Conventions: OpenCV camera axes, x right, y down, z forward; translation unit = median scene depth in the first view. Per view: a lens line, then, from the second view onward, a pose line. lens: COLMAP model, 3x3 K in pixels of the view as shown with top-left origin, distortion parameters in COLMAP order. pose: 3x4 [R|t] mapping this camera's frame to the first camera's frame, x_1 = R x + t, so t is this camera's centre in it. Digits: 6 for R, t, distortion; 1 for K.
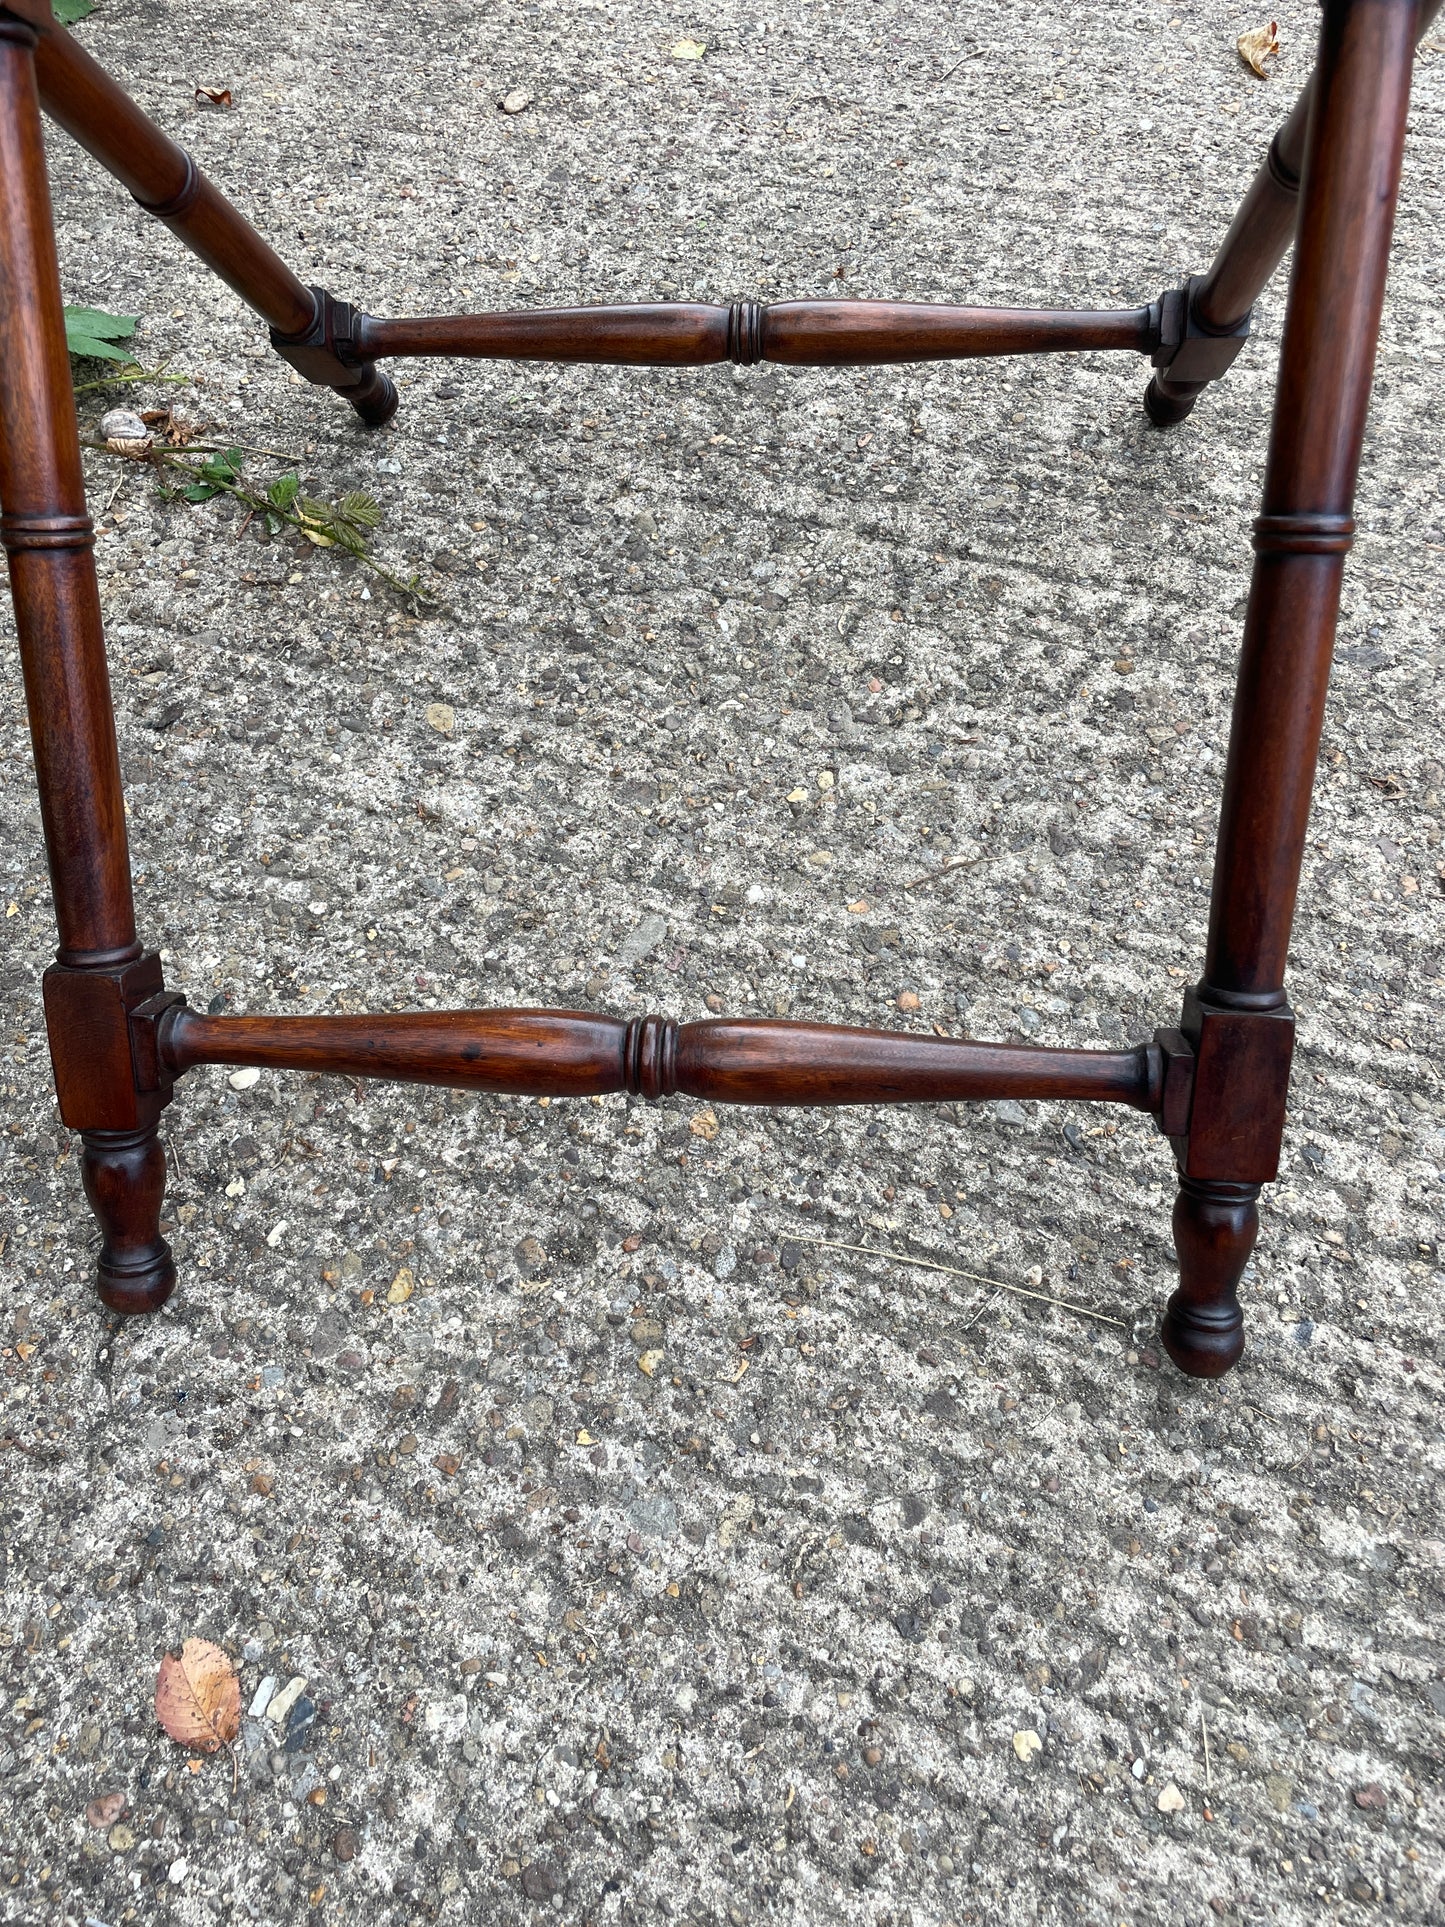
lens RADIAL K [[1474.2, 0, 710.8], [0, 1474.2, 971.9], [0, 0, 1]] dist [0.087107, -0.116285]
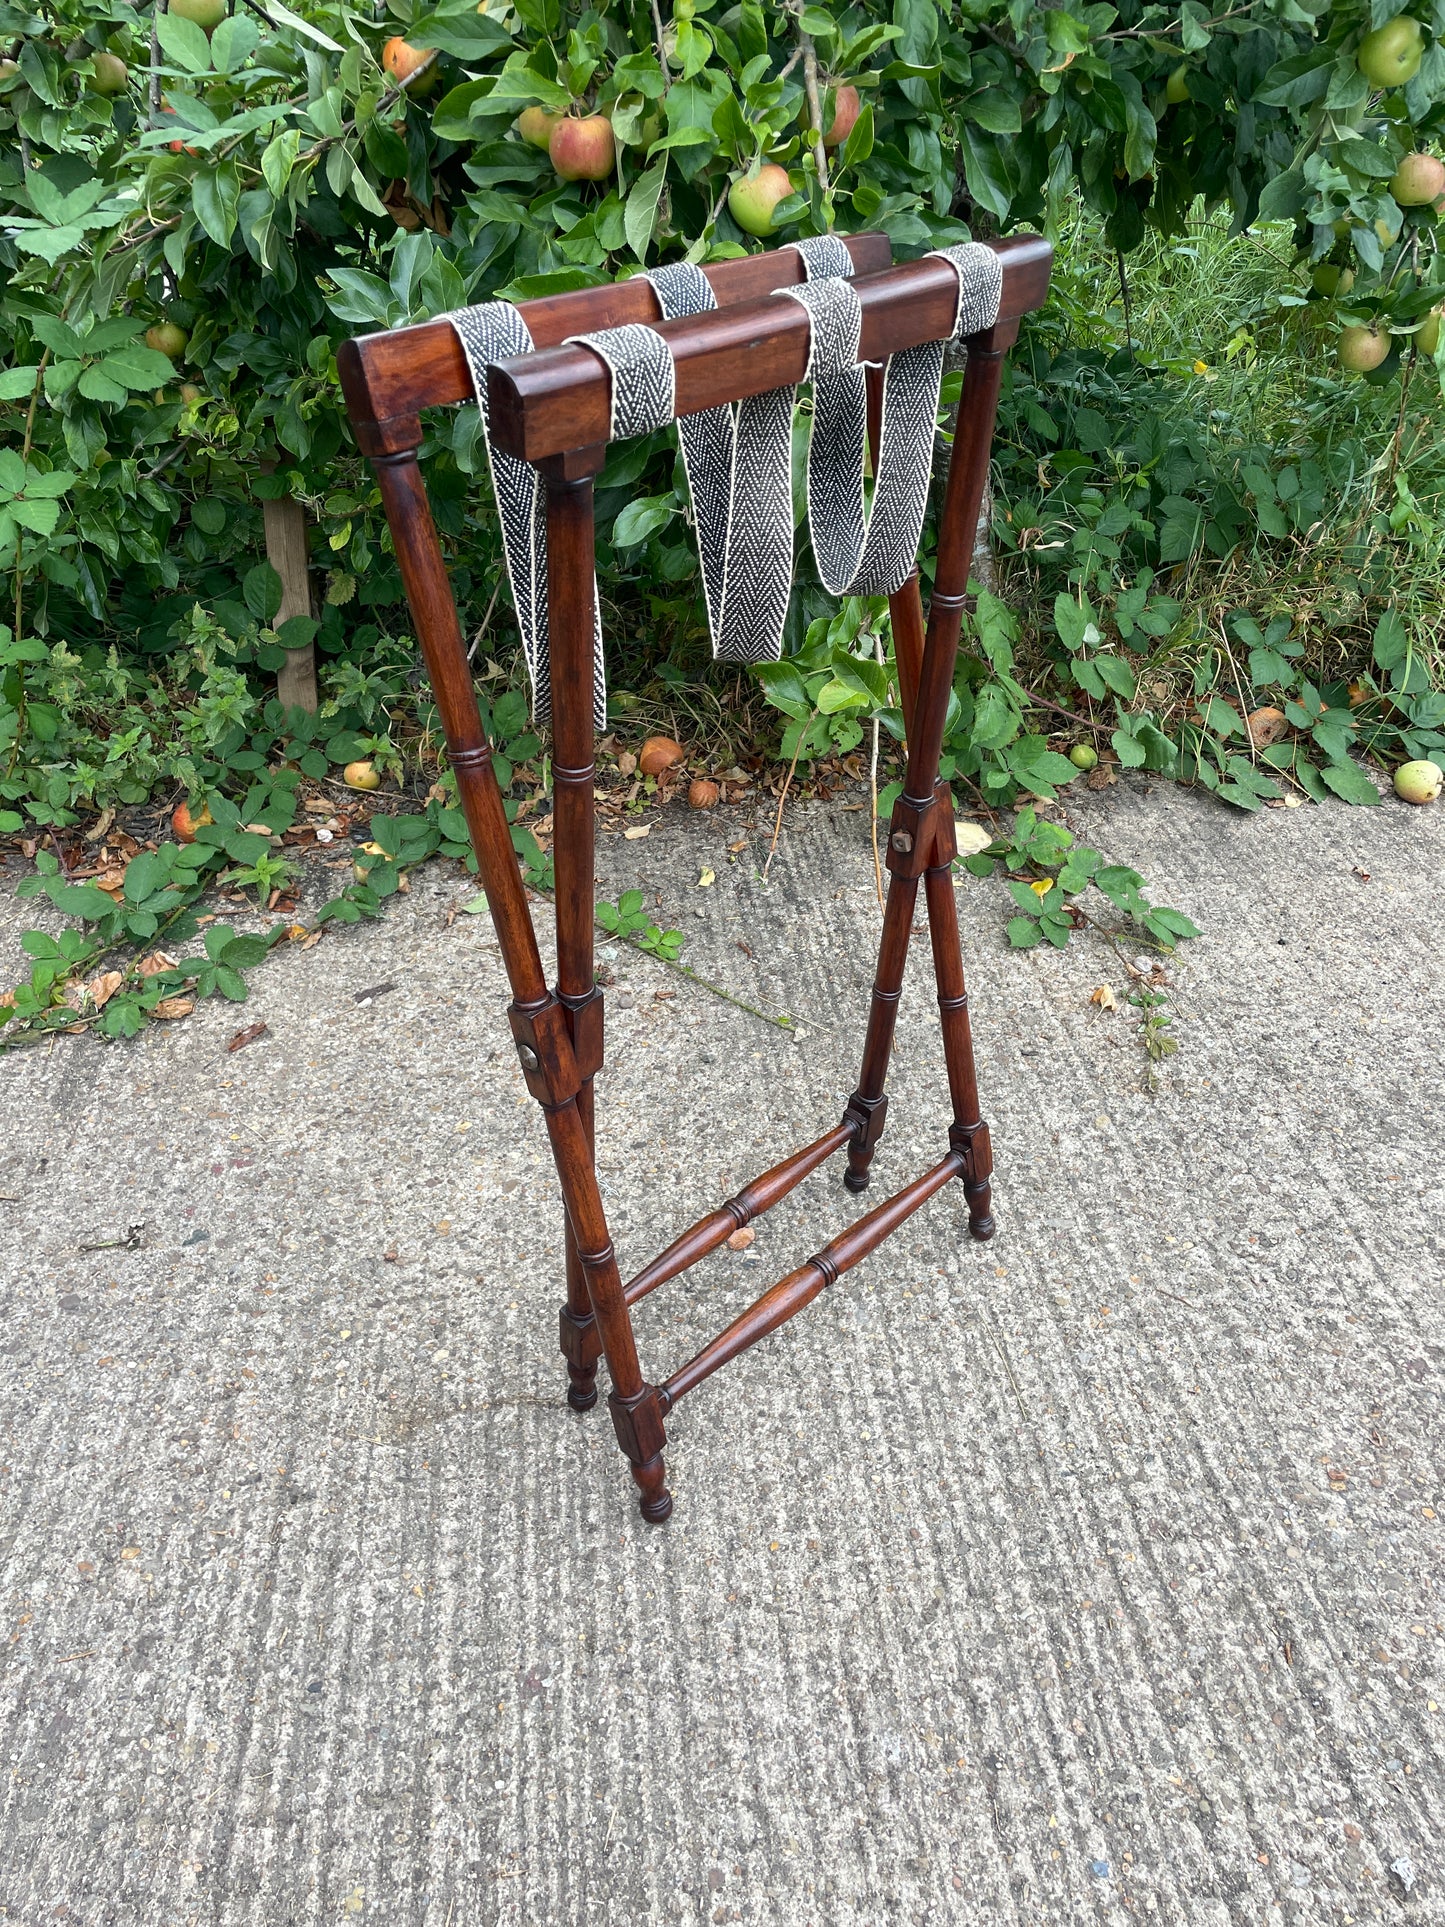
lens RADIAL K [[1452.6, 0, 718.9], [0, 1452.6, 948.3], [0, 0, 1]] dist [0.087641, -0.115277]
pose [[0.459716, 0.524697, -0.716488, 1.143069], [-0.723945, 0.688706, 0.039851, -0.022394], [0.514359, 0.500377, 0.696460, -1.109984]]
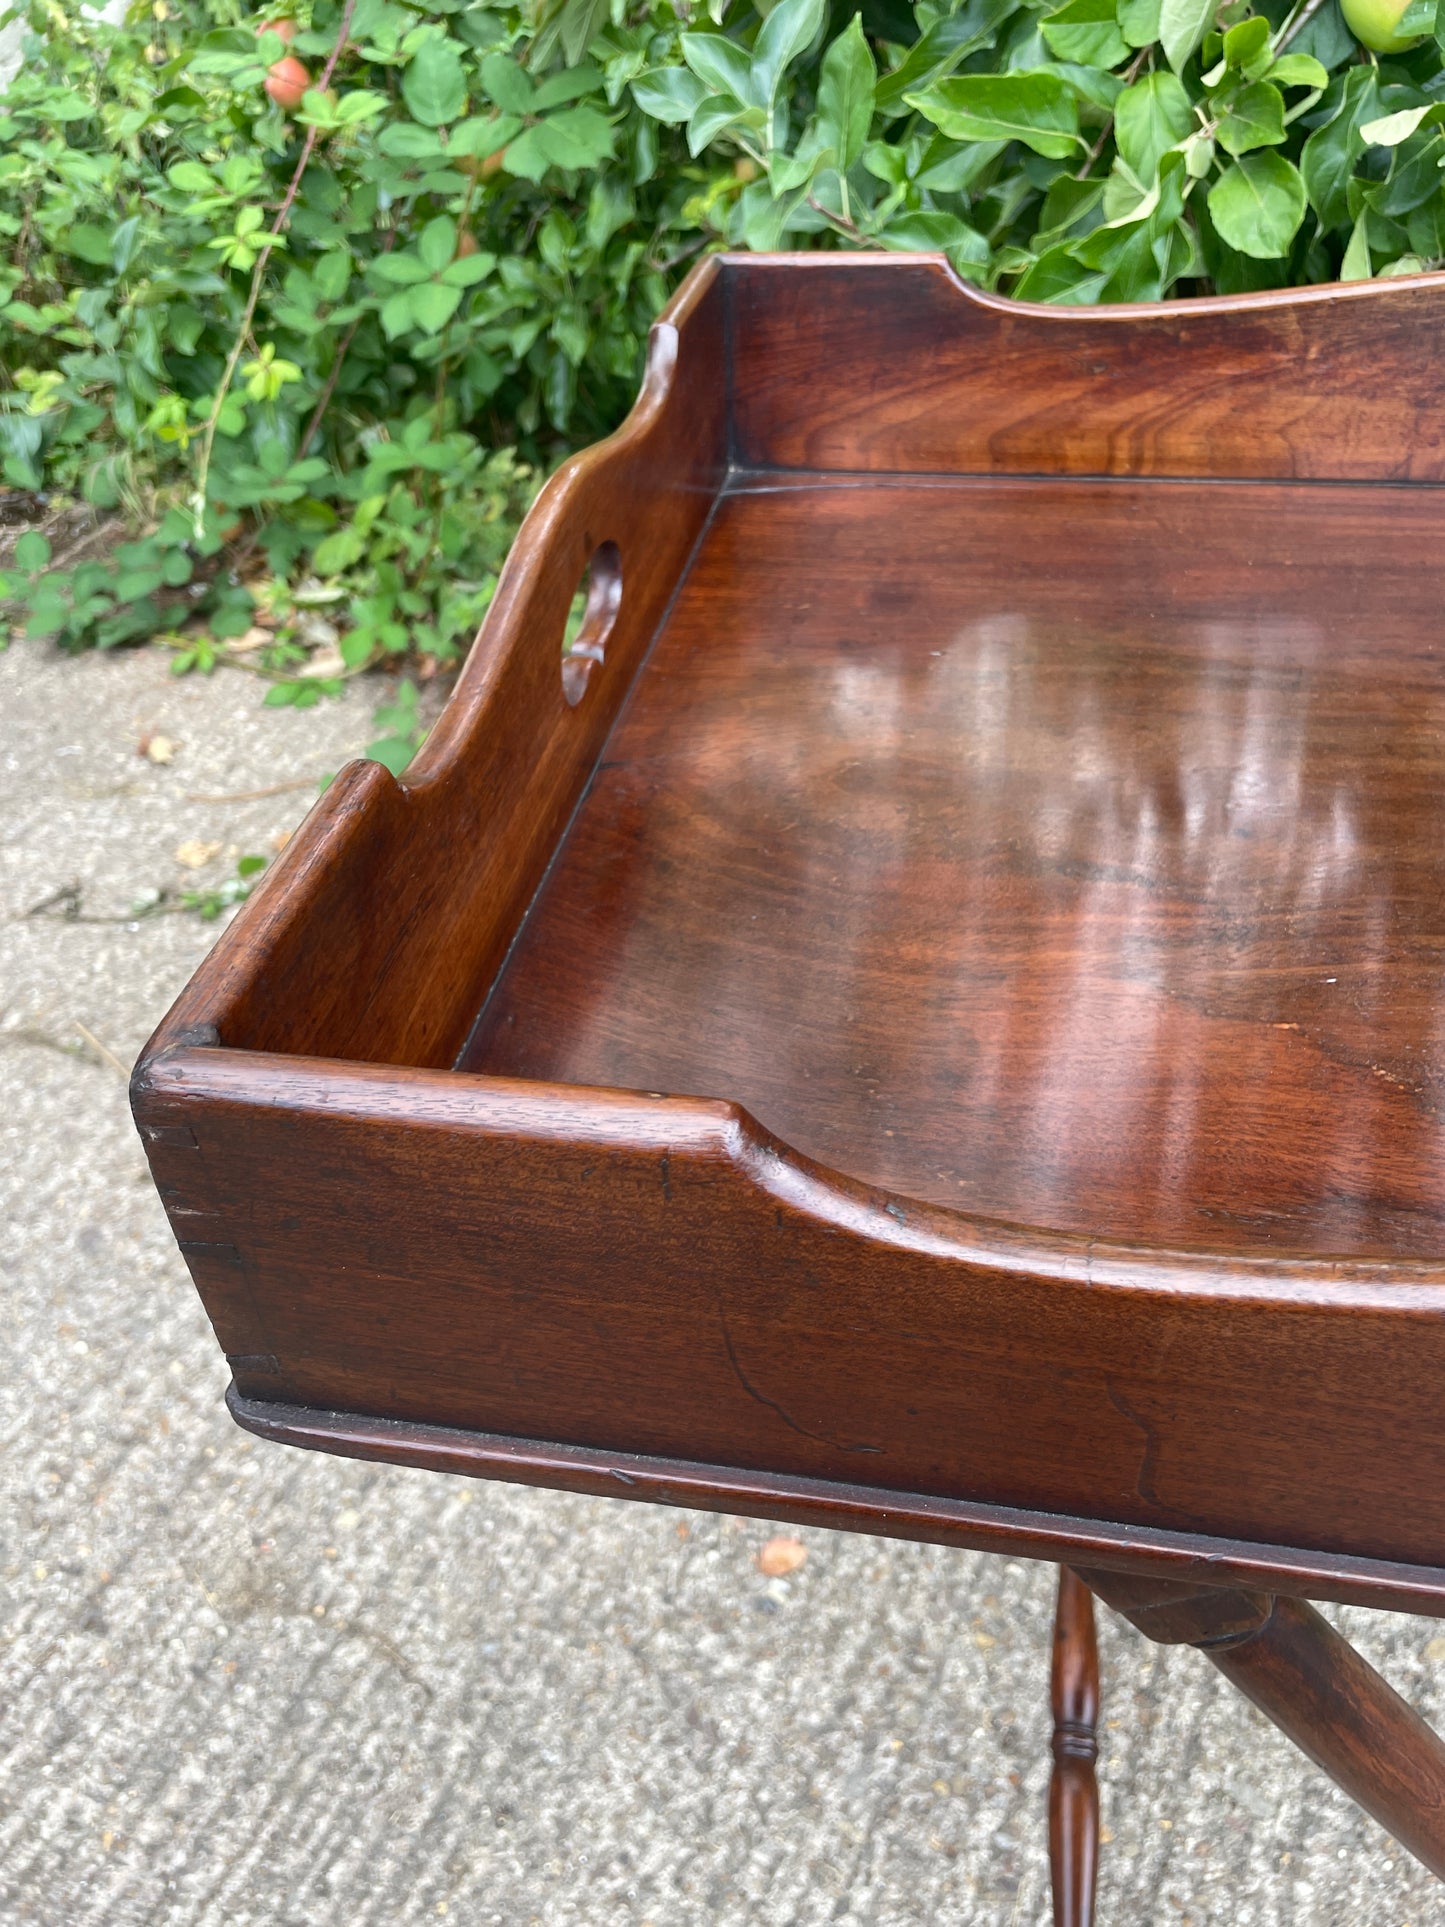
lens RADIAL K [[1501.3, 0, 724.1], [0, 1501.3, 950.4], [0, 0, 1]] dist [0.075338, -0.112994]
pose [[-0.085997, 0.679131, -0.728962, 0.509465], [-0.797782, 0.391333, 0.458697, -0.609580], [0.596782, 0.620999, 0.508145, -0.546468]]
